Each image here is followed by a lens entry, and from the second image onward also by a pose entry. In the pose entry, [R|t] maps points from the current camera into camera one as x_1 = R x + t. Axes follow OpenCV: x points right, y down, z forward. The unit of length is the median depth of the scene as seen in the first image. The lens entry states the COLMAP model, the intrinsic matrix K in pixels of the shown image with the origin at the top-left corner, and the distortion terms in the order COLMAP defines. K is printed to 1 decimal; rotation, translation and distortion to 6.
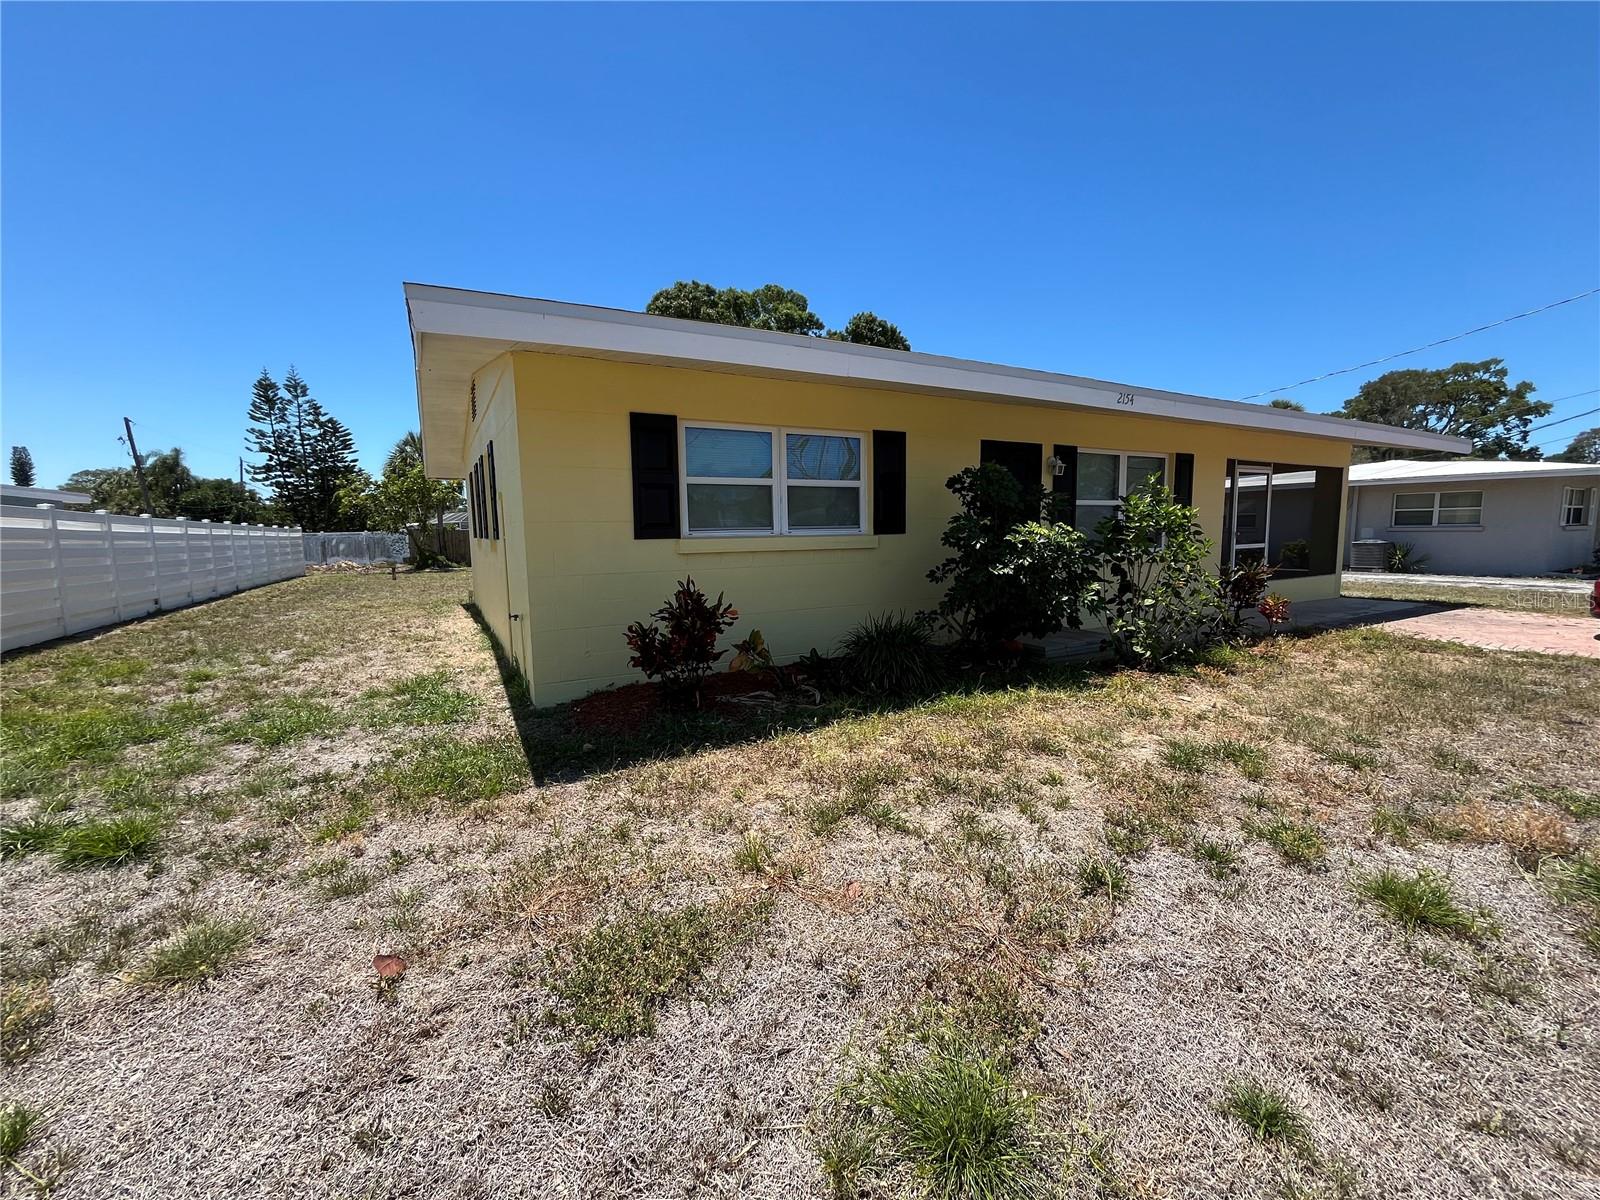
lens RADIAL K [[655.1, 0, 796.8], [0, 655.1, 603.4], [0, 0, 1]] dist [-0.003576, 0.000638]
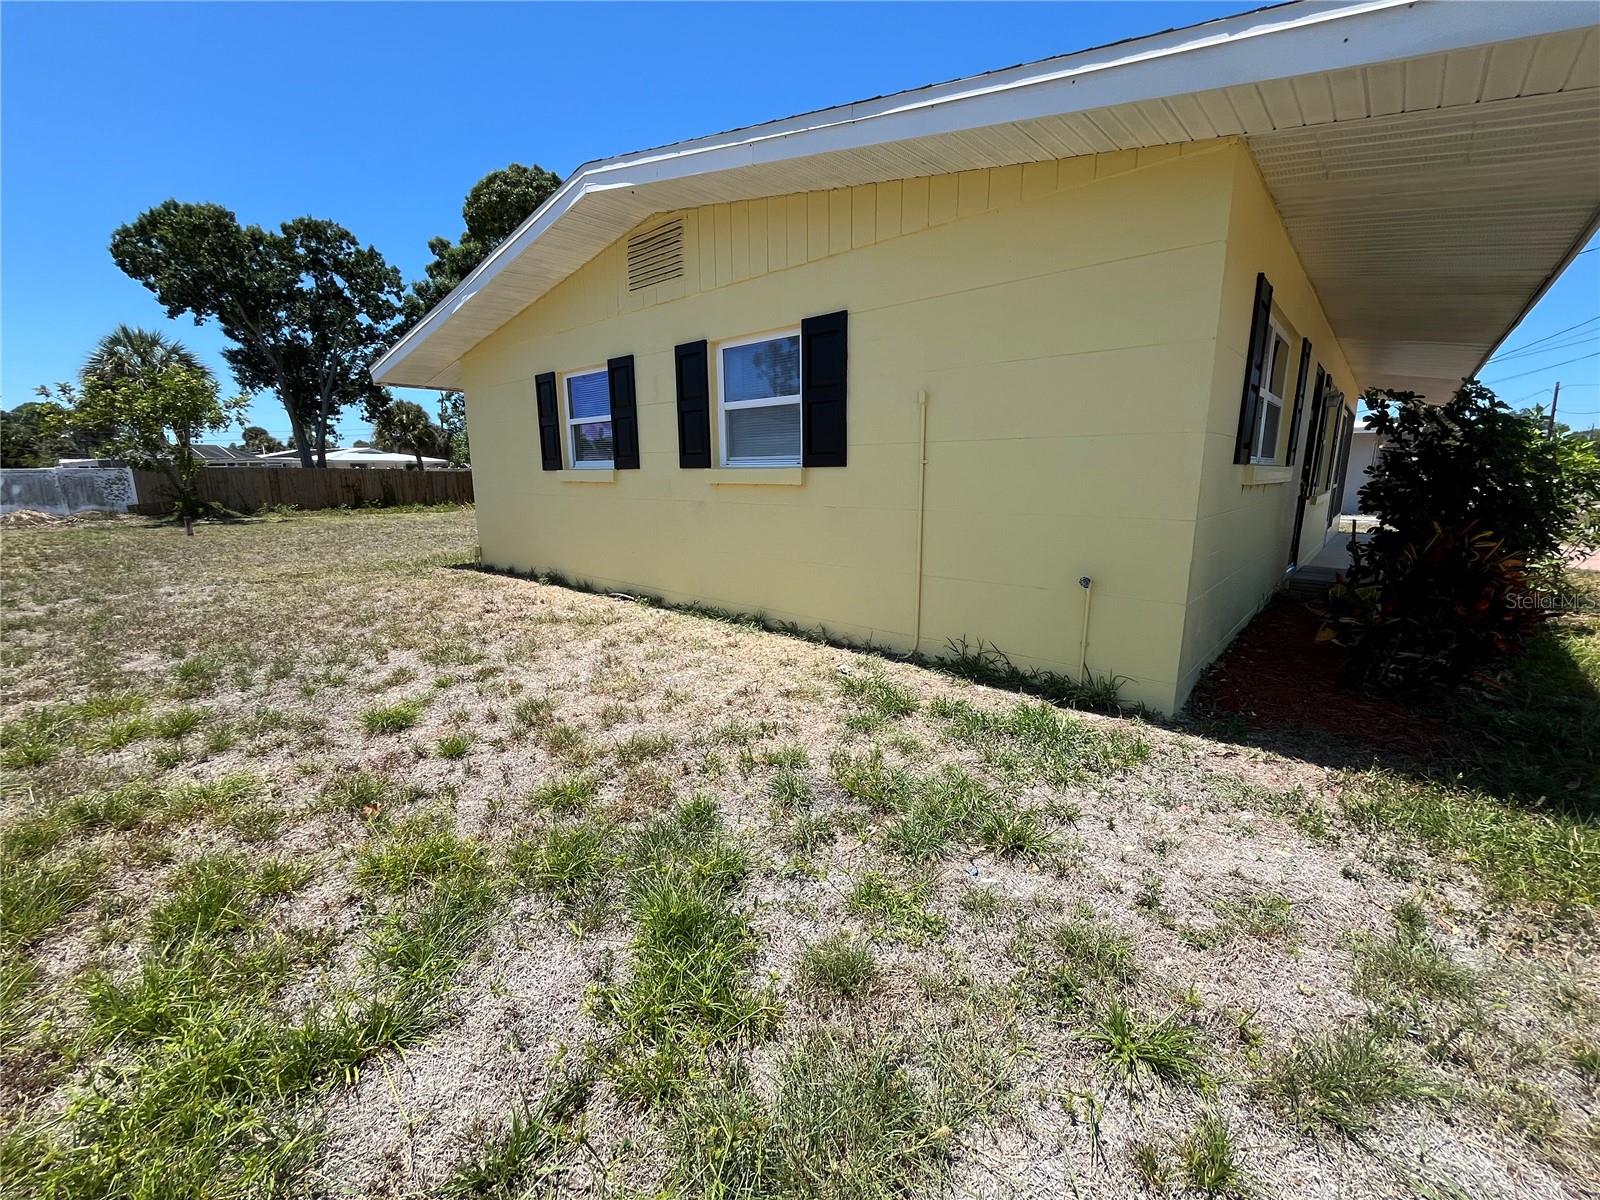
lens RADIAL K [[635.9, 0, 800.0], [0, 635.9, 600.0], [0, 0, 1]] dist [-0.001137, 0.000187]
pose [[0.940725, -0.065252, 0.332834, -0.148896], [0.036751, 0.995152, 0.091224, -0.001771], [-0.337173, -0.073585, 0.938563, 0.084324]]
